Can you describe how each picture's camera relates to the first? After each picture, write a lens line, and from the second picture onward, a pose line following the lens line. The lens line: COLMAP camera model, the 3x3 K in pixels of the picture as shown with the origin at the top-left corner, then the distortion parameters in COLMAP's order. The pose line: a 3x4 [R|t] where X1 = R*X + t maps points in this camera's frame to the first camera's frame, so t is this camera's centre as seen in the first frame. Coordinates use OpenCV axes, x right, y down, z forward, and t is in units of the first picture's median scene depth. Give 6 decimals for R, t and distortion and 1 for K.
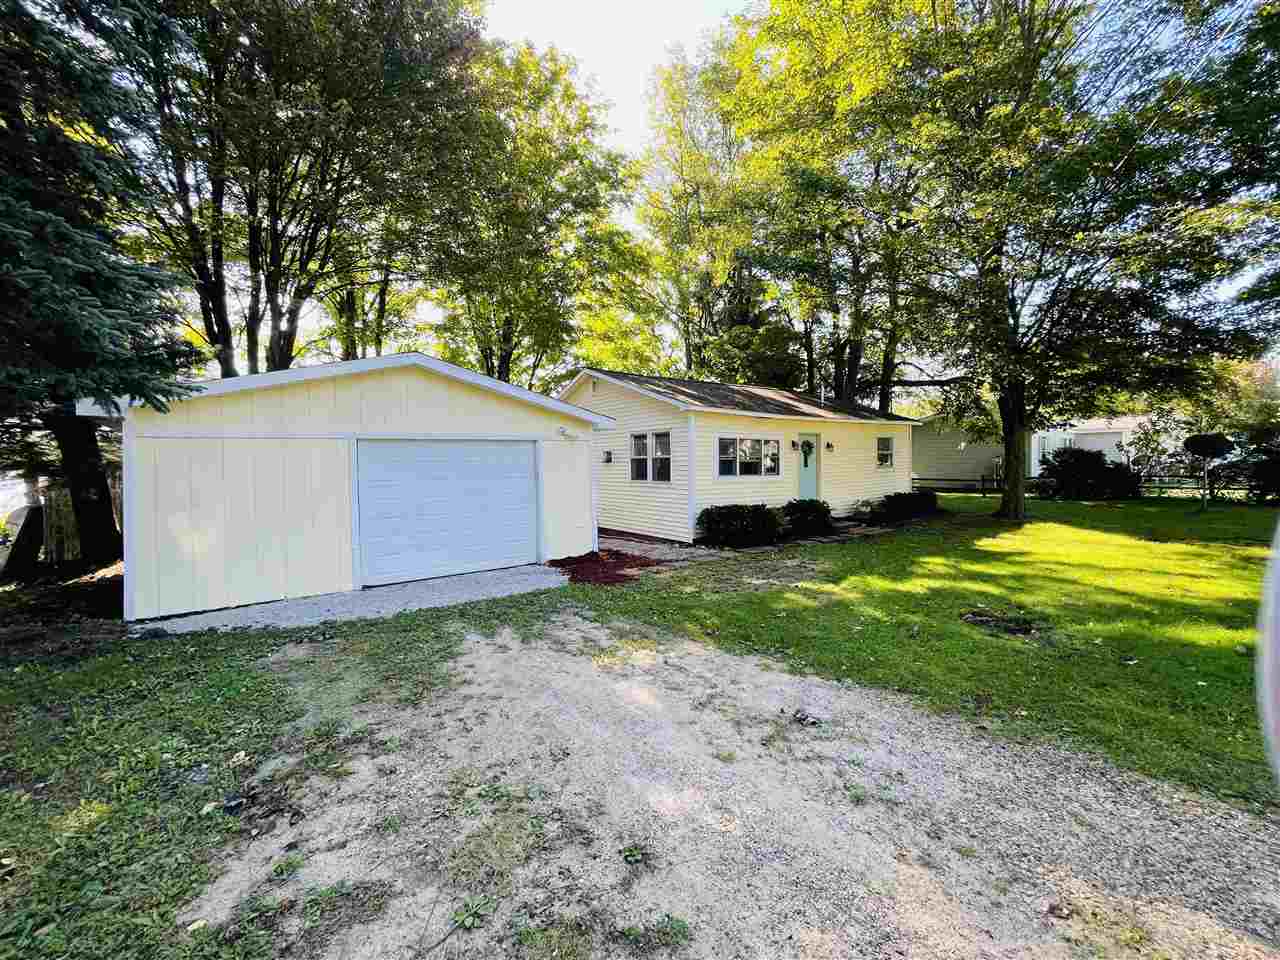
lens RADIAL K [[518.6, 0, 643.2], [0, 518.6, 476.9], [0, 0, 1]] dist [-0.004472, 0.000656]
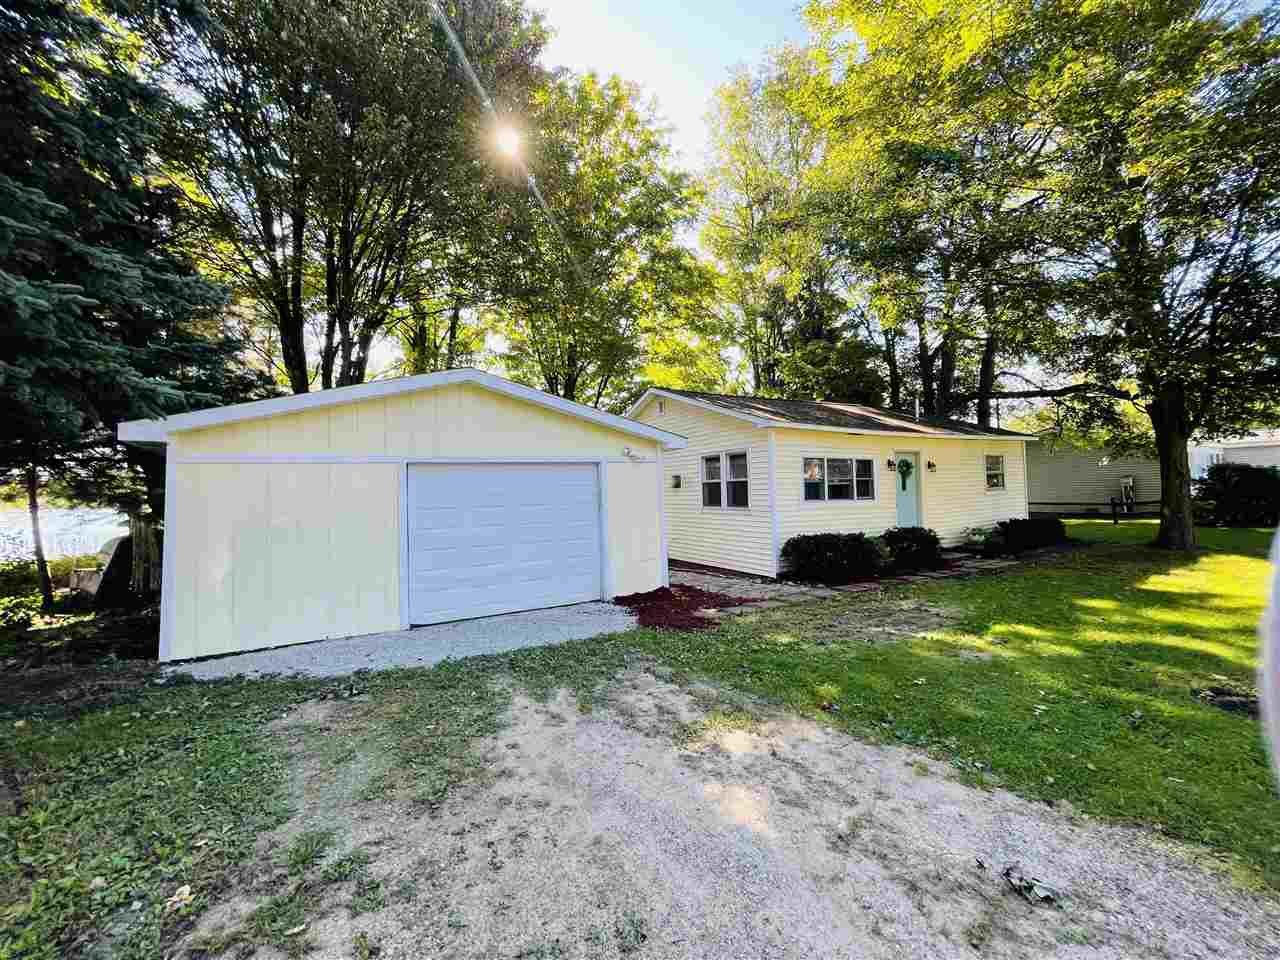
lens RADIAL K [[518.6, 0, 641.5], [0, 518.6, 476.4], [0, 0, 1]] dist [-0.004472, 0.000656]
pose [[0.991767, -0.016155, -0.127035, -0.020964], [0.008999, 0.998350, -0.056706, 0.005882], [0.127742, 0.055096, 0.990276, 0.123655]]
